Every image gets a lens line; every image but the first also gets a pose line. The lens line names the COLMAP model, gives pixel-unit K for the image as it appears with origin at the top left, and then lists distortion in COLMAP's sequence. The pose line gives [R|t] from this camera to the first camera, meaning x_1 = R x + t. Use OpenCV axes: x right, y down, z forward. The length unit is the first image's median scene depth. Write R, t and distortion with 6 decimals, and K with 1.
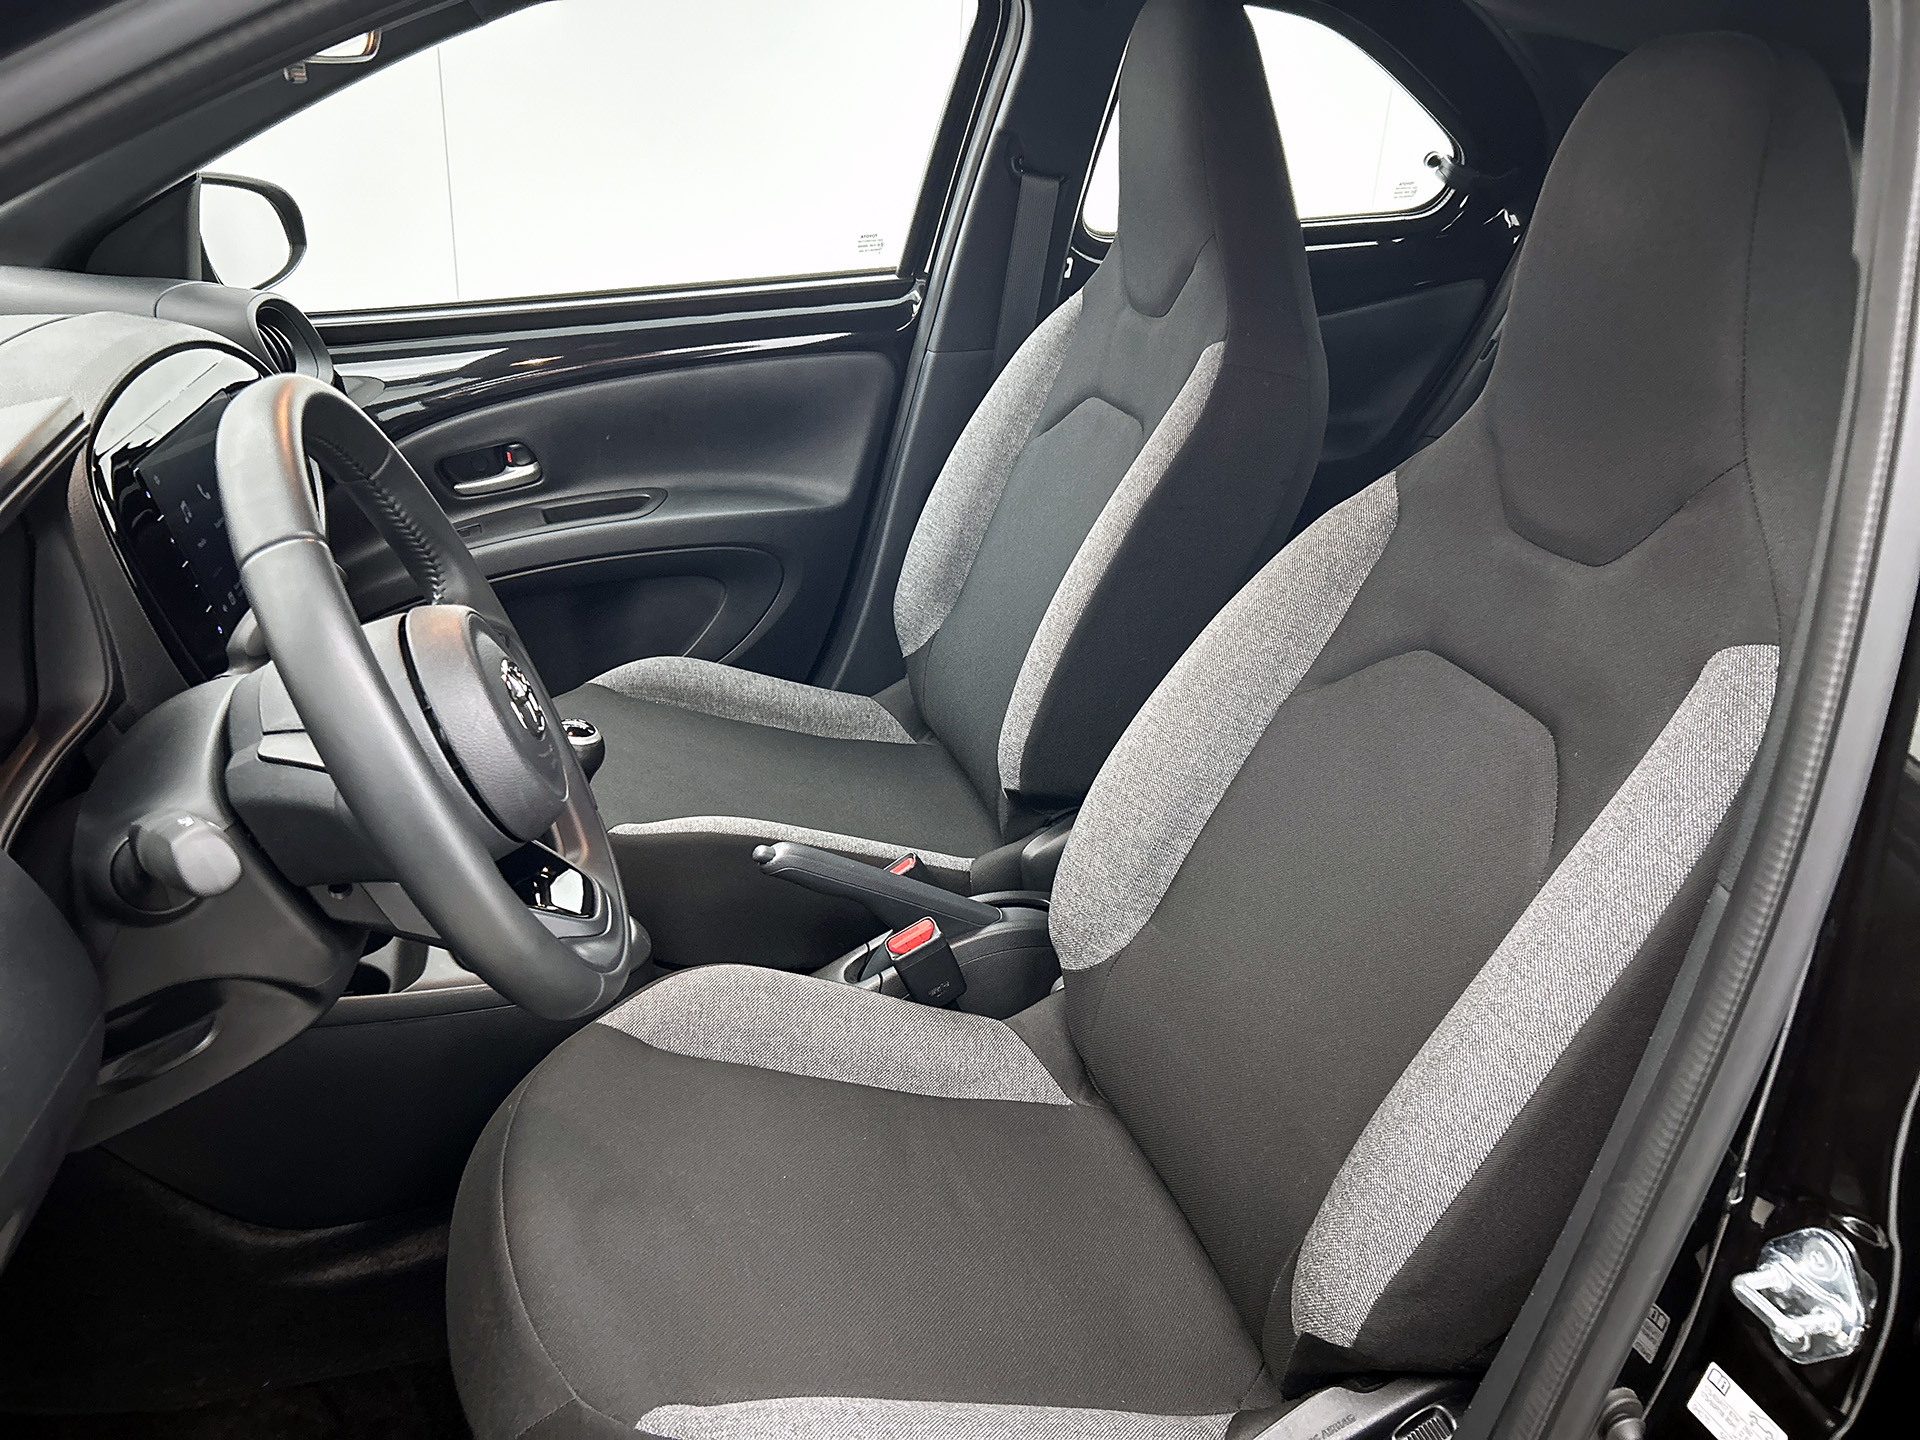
lens RADIAL K [[1450.5, 0, 954.8], [0, 1450.5, 719.0], [0, 0, 1]] dist [0.022006, -0.019496]
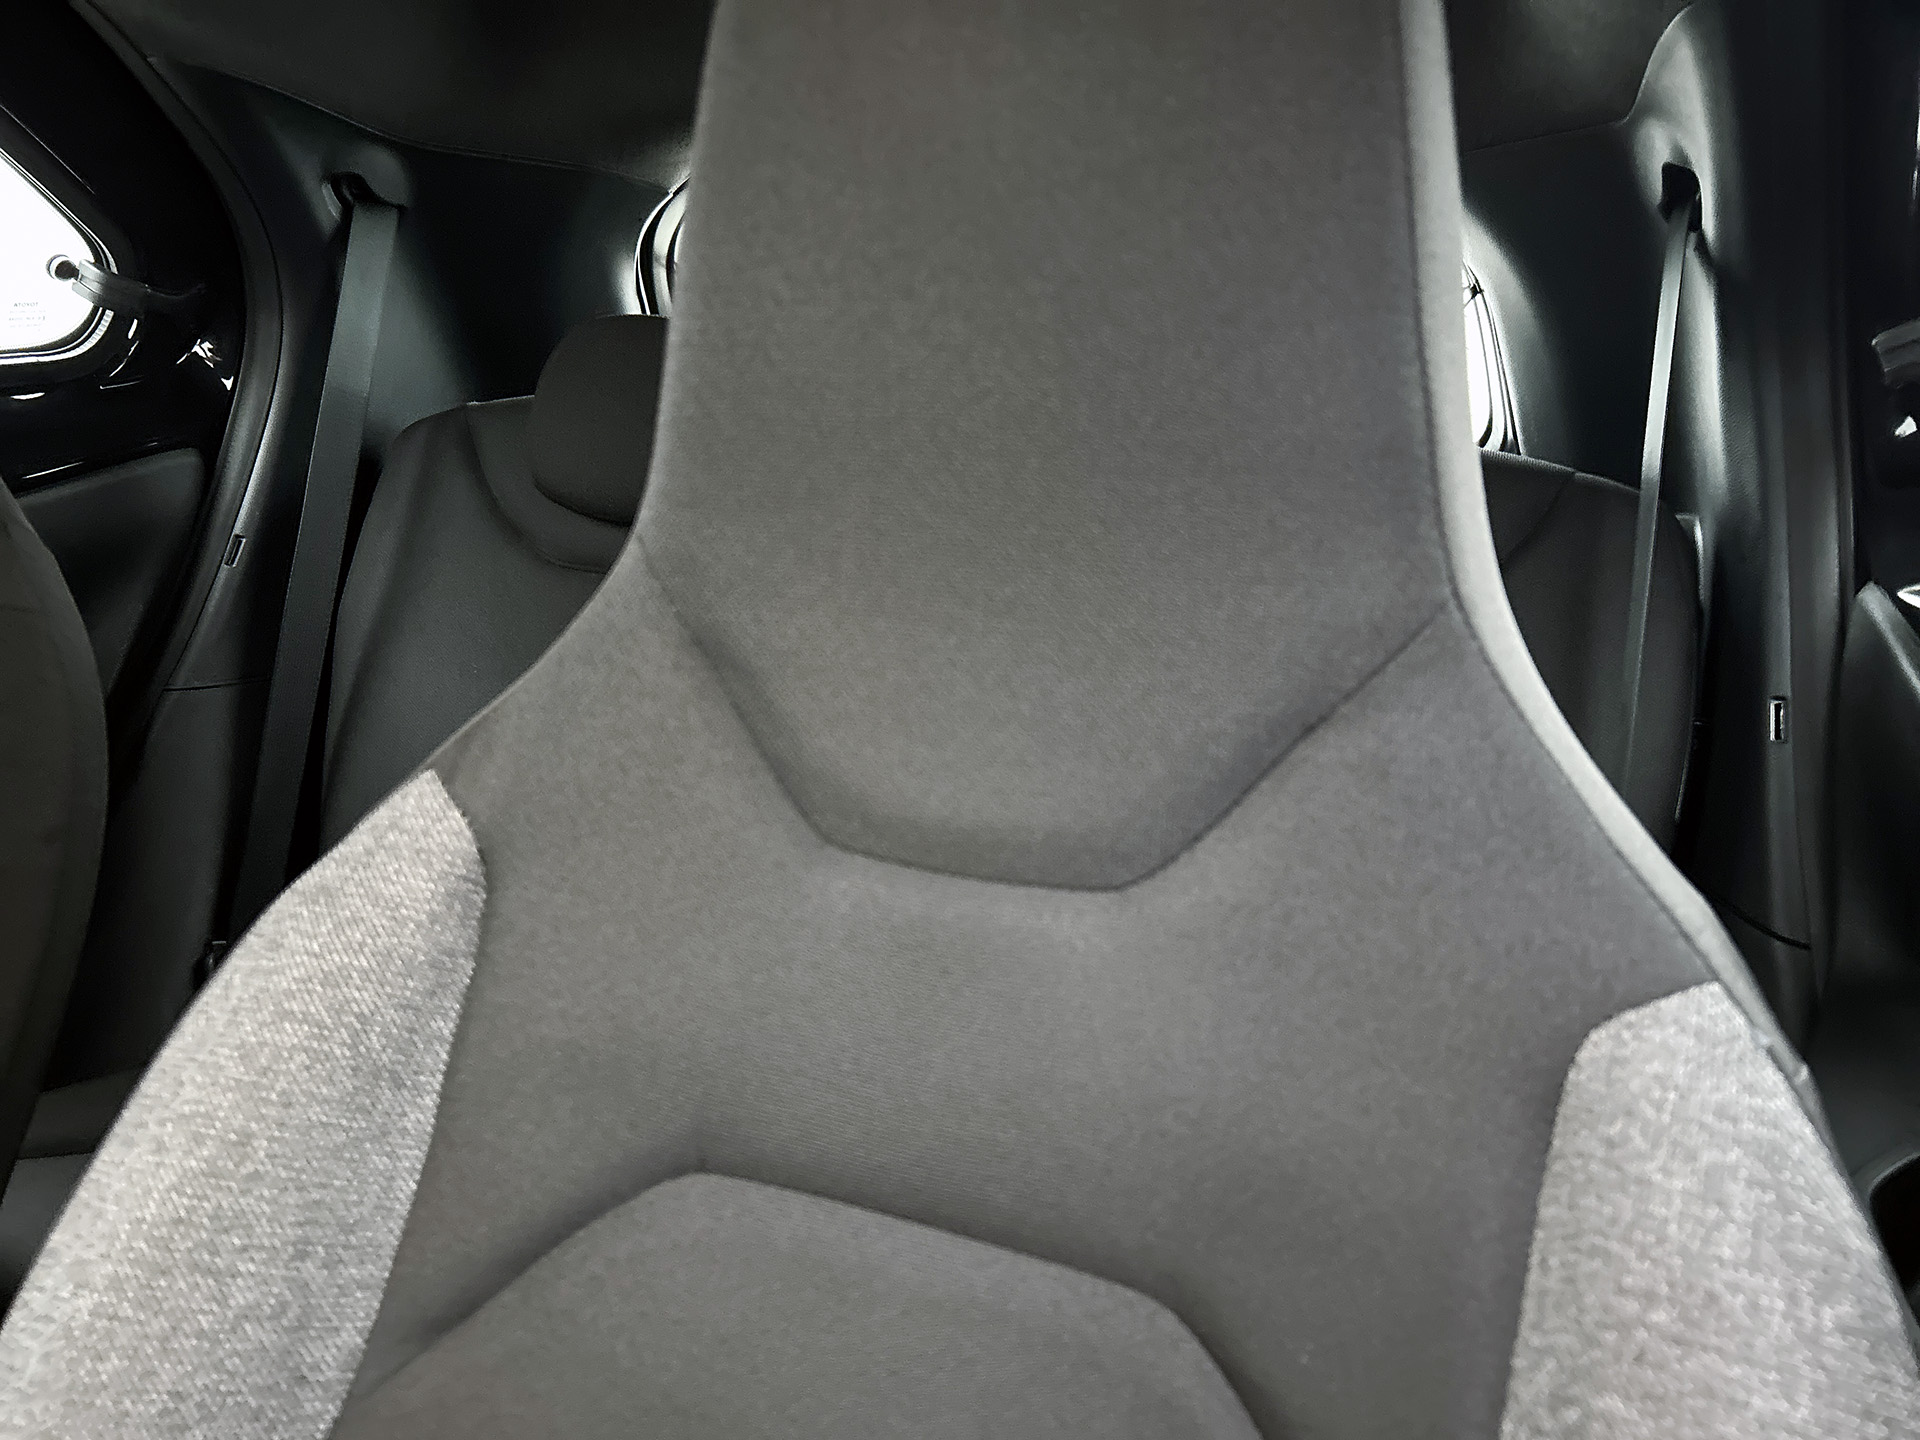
lens RADIAL K [[1450.5, 0, 954.6], [0, 1450.5, 722.5], [0, 0, 1]] dist [0.022006, -0.019496]
pose [[0.612241, -0.198069, 0.765461, 0.048679], [0.305694, 0.952128, 0.001867, -0.090223], [-0.729186, 0.232854, 0.643480, 0.400778]]
